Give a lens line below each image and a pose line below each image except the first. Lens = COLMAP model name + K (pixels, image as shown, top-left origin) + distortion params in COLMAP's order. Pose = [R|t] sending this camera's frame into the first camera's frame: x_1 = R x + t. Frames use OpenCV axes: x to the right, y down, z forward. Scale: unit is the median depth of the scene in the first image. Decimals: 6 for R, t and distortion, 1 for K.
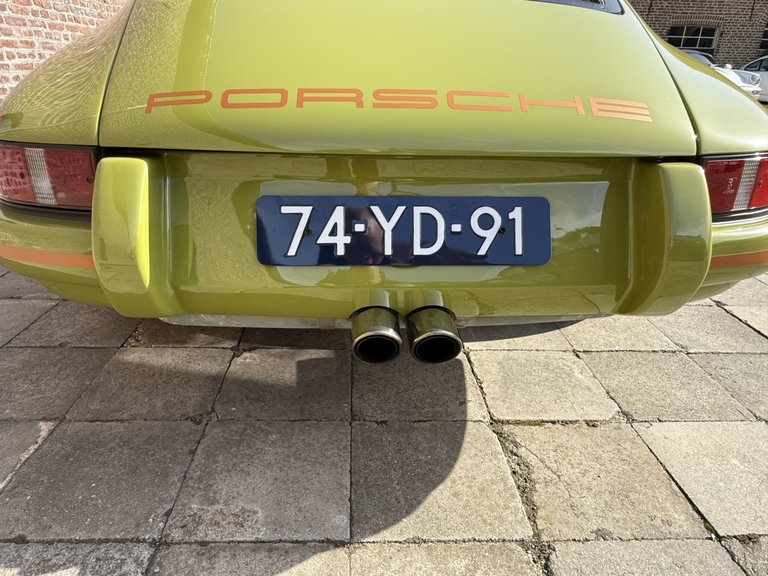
lens RADIAL K [[521.0, 0, 379.5], [0, 521.0, 288.6], [0, 0, 1]] dist [0.001413, -0.000721]
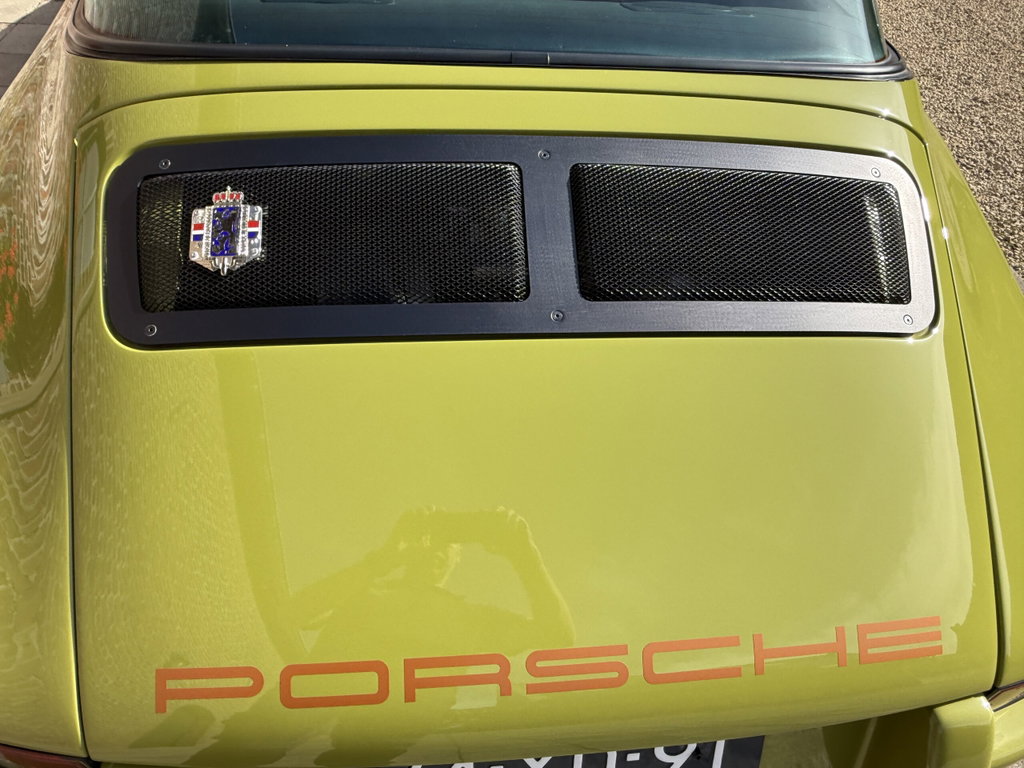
lens RADIAL K [[694.6, 0, 506.0], [0, 694.6, 384.8], [0, 0, 1]] dist [0.001413, -0.000721]
pose [[0.997788, -0.003983, 0.066361, -0.072426], [-0.023087, 0.915323, 0.402058, -0.809952], [-0.062343, -0.402701, 0.913206, 0.302181]]
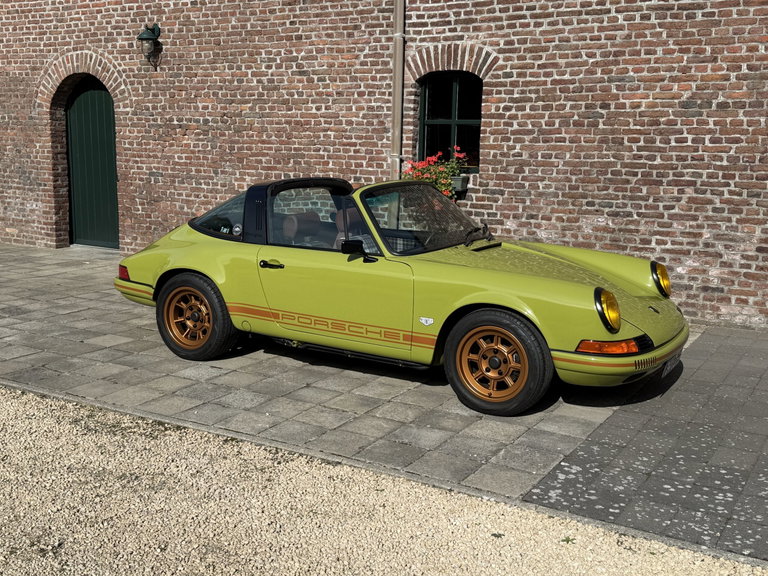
lens RADIAL K [[854.7, 0, 381.1], [0, 854.7, 290.9], [0, 0, 1]] dist [0.201827, -0.492254]
pose [[-0.546562, 0.114545, -0.829548, 5.428924], [-0.355406, 0.865233, 0.353637, -3.309973], [0.758259, 0.488111, -0.432193, 5.688980]]
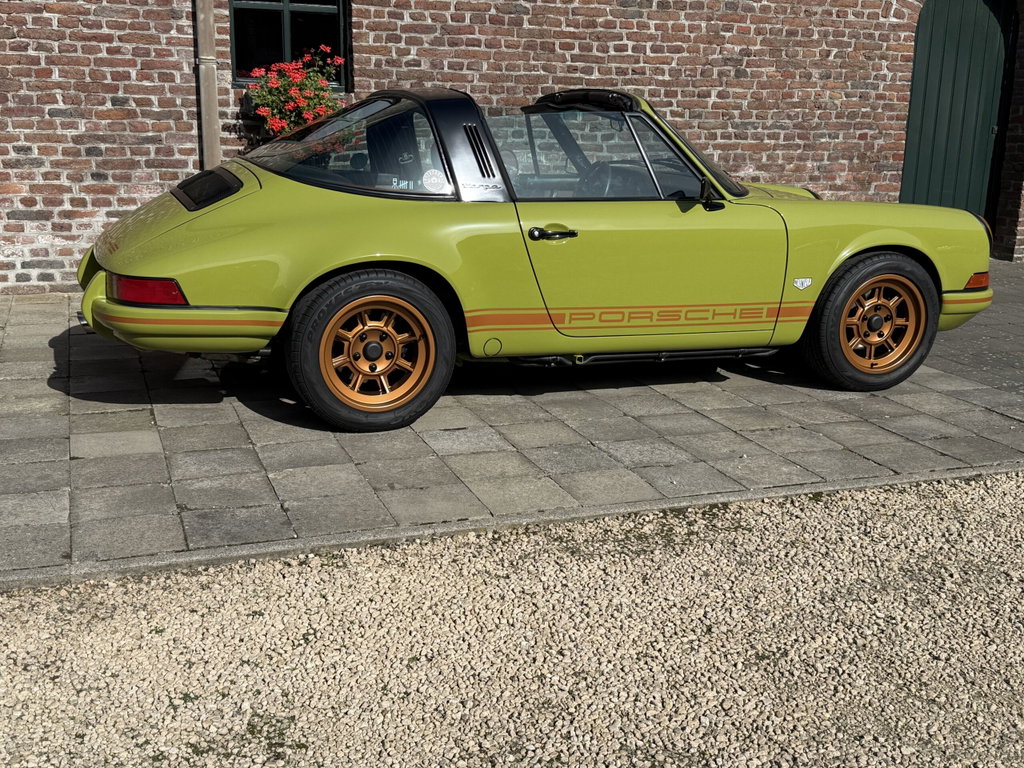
lens RADIAL K [[1139.6, 0, 508.1], [0, 1139.6, 387.8], [0, 0, 1]] dist [0.201827, -0.492254]
pose [[0.306679, 0.217646, -0.926595, 5.321268], [-0.390178, 0.916697, 0.086182, -0.798406], [0.868164, 0.335106, 0.366052, 0.696507]]
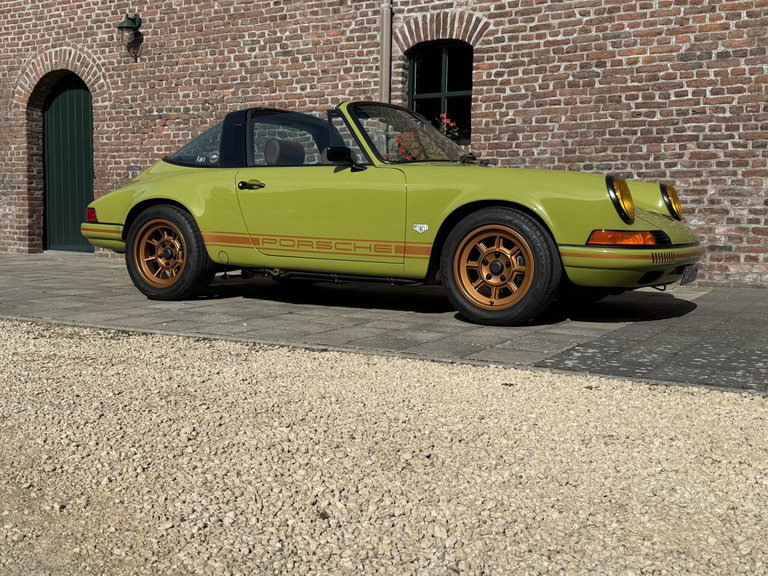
lens RADIAL K [[854.7, 0, 381.1], [0, 854.7, 290.9], [0, 0, 1]] dist [0.201827, -0.492254]
pose [[-0.532150, 0.042573, -0.845579, 5.111899], [-0.355978, 0.894915, 0.269085, -2.241735], [0.768177, 0.444201, -0.461073, 5.925452]]
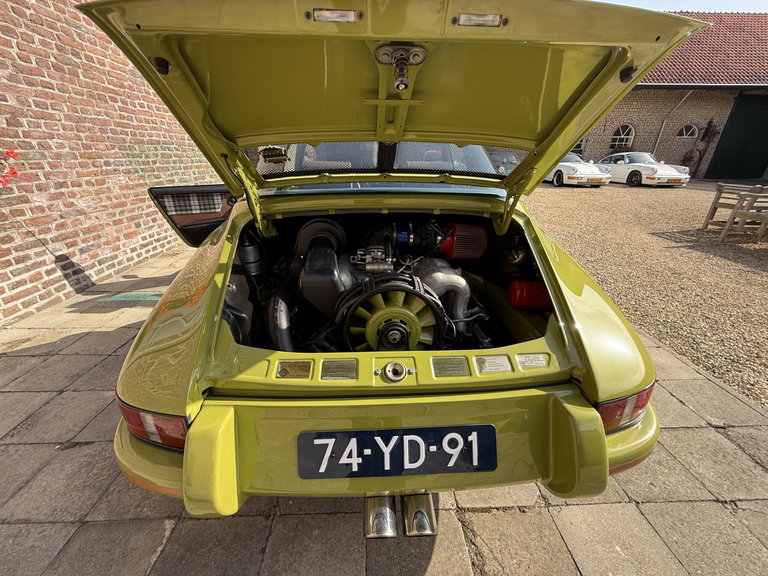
lens RADIAL K [[307.0, 0, 384.0], [0, 307.0, 288.0], [0, 0, 1]] dist [-0.000562, 0.000066]
pose [[0.999788, -0.019438, -0.006827, 0.020011], [0.019454, 0.999808, 0.002296, -0.492037], [0.006781, -0.002428, 0.999974, 0.109520]]
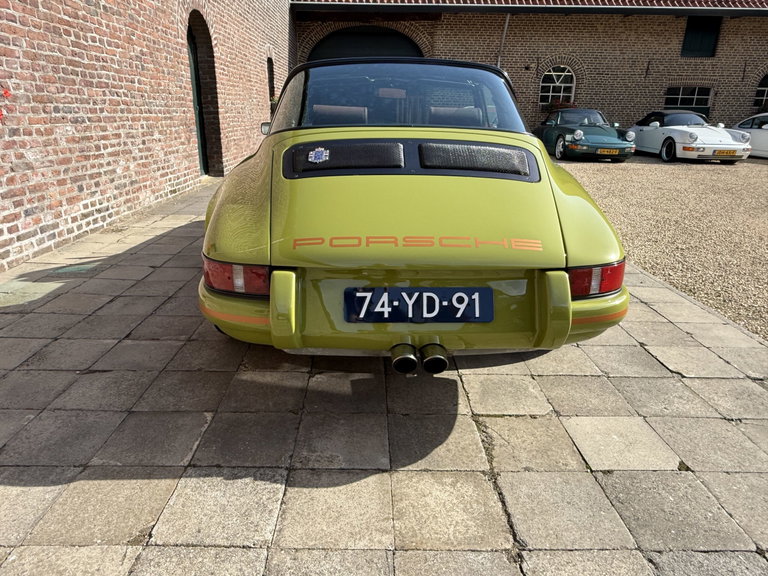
lens RADIAL K [[519.9, 0, 383.1], [0, 519.9, 290.9], [0, 0, 1]] dist [0.002817, -0.002736]
pose [[0.999716, -0.000931, -0.023832, -0.033320], [-0.000942, 0.996916, -0.078467, -0.007924], [0.023831, 0.078467, 0.996632, -0.818329]]
